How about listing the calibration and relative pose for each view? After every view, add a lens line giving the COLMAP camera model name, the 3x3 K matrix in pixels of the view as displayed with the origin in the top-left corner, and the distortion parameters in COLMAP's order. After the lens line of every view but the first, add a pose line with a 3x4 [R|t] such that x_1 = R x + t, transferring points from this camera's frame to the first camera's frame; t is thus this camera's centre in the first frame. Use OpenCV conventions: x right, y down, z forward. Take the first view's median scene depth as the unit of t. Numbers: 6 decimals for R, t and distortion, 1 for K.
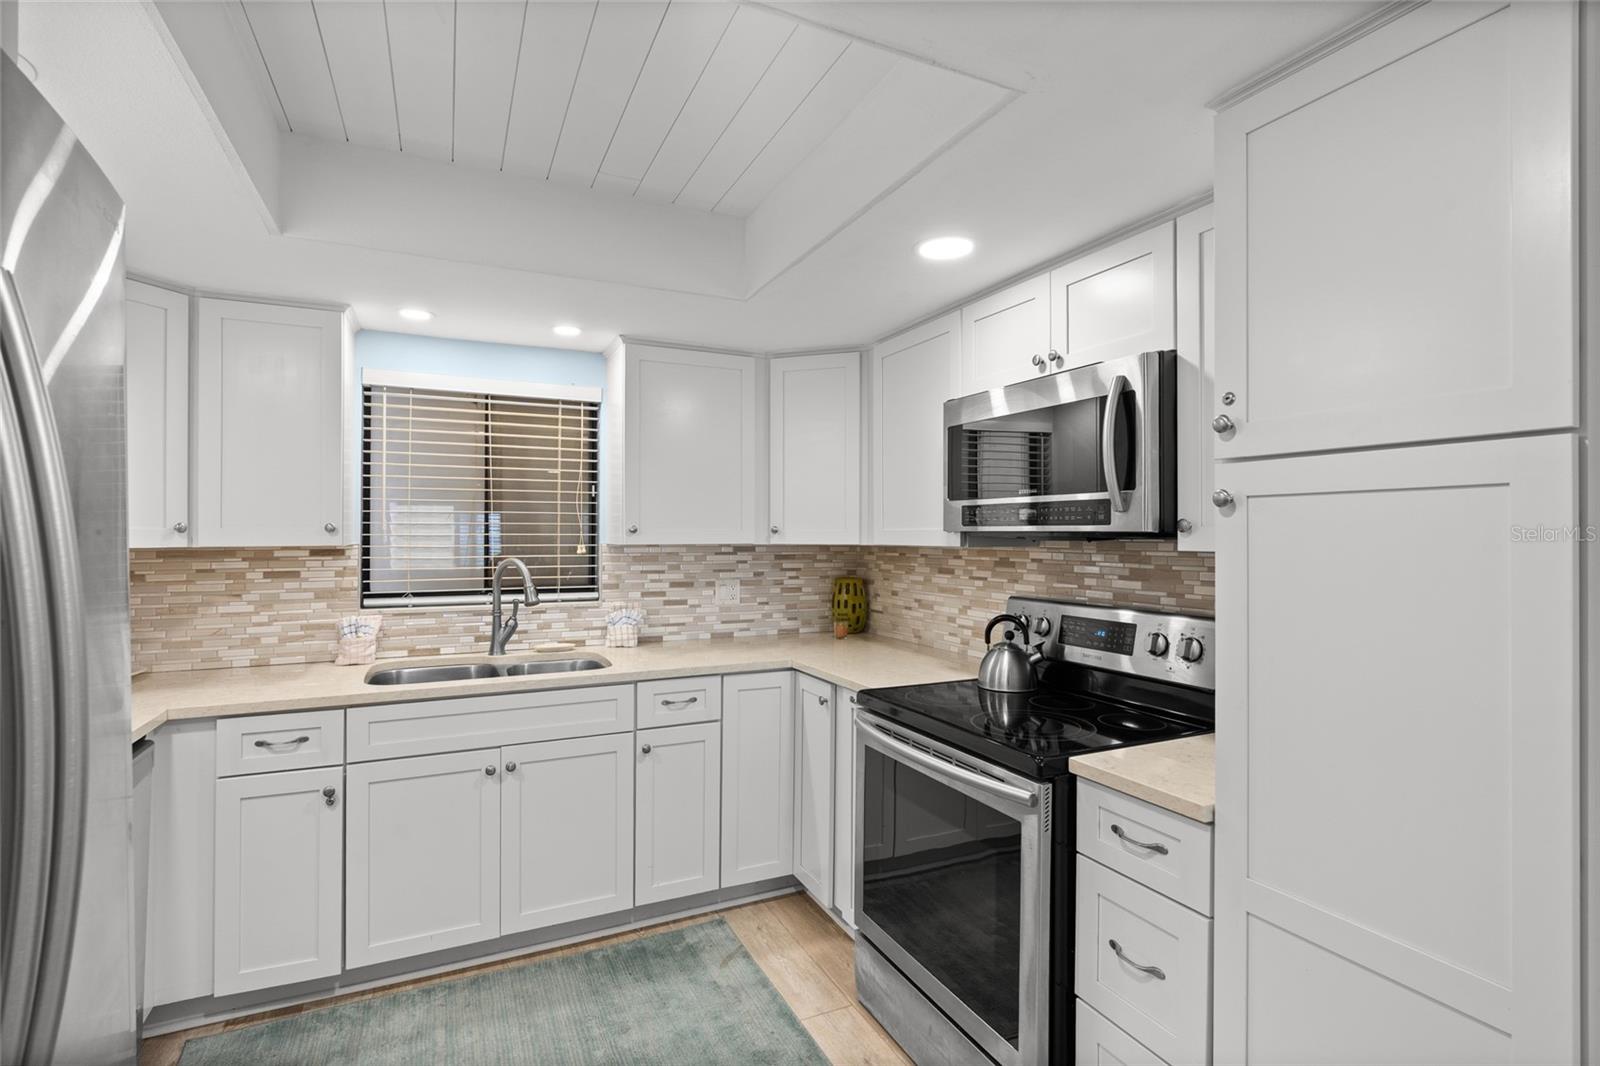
lens RADIAL K [[754.7, 0, 803.6], [0, 754.7, 528.1], [0, 0, 1]] dist [-0.007898, 0.003296]
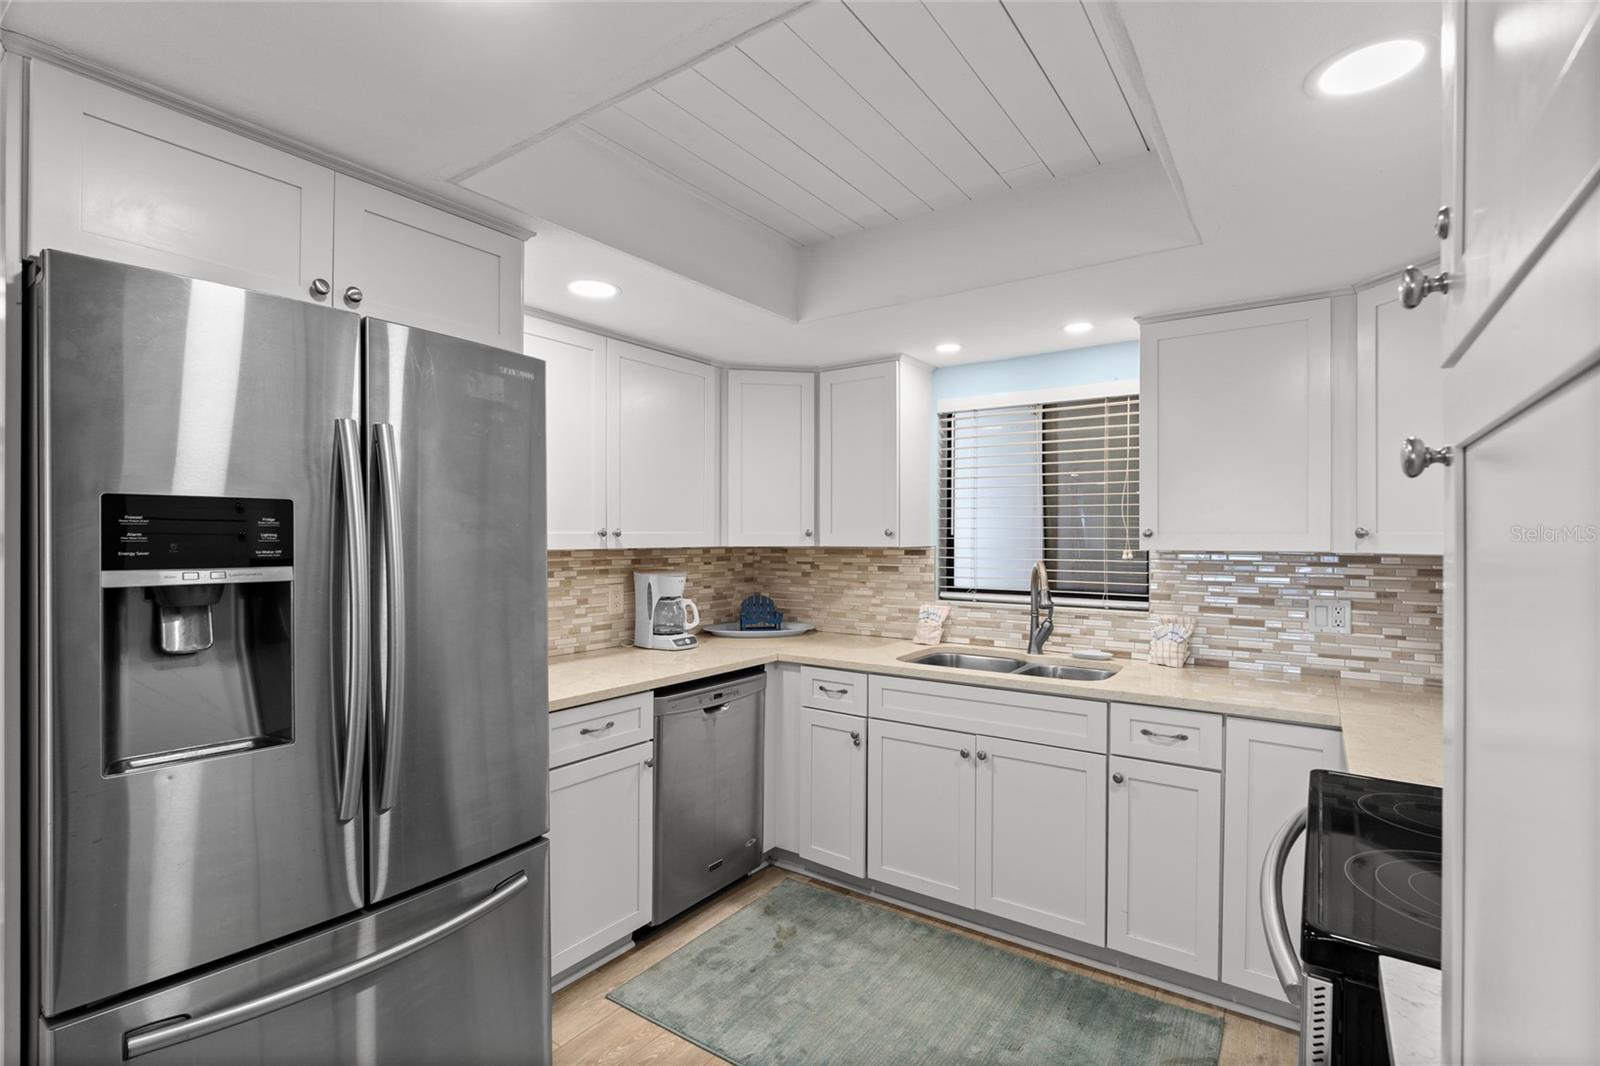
lens RADIAL K [[754.7, 0, 804.3], [0, 754.7, 536.9], [0, 0, 1]] dist [-0.007898, 0.003296]
pose [[0.486409, 0.001049, -0.873731, 0.398803], [0.004608, 0.999982, 0.003766, 0.001343], [0.873719, -0.005858, 0.486395, 0.244874]]
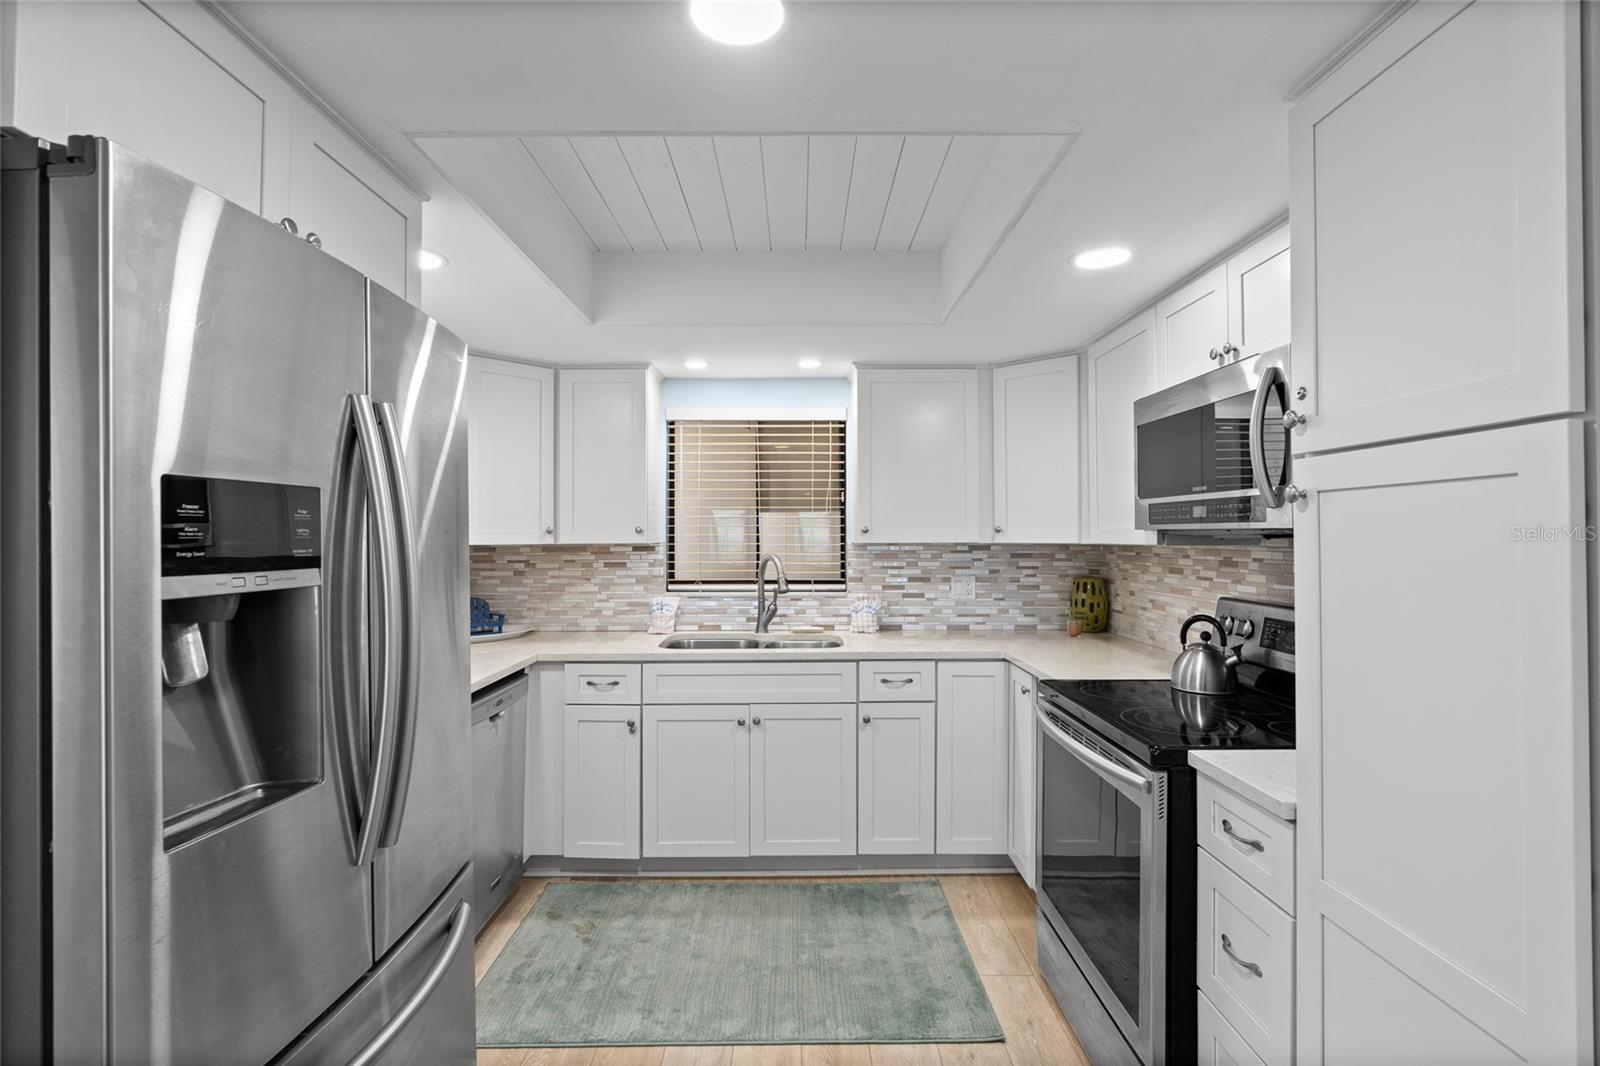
lens RADIAL K [[754.7, 0, 807.0], [0, 754.7, 523.1], [0, 0, 1]] dist [-0.007898, 0.003296]
pose [[0.906255, -0.010244, -0.422608, 0.204657], [0.006852, 0.999931, -0.009544, 0.002329], [0.422676, 0.005754, 0.906262, -0.091347]]
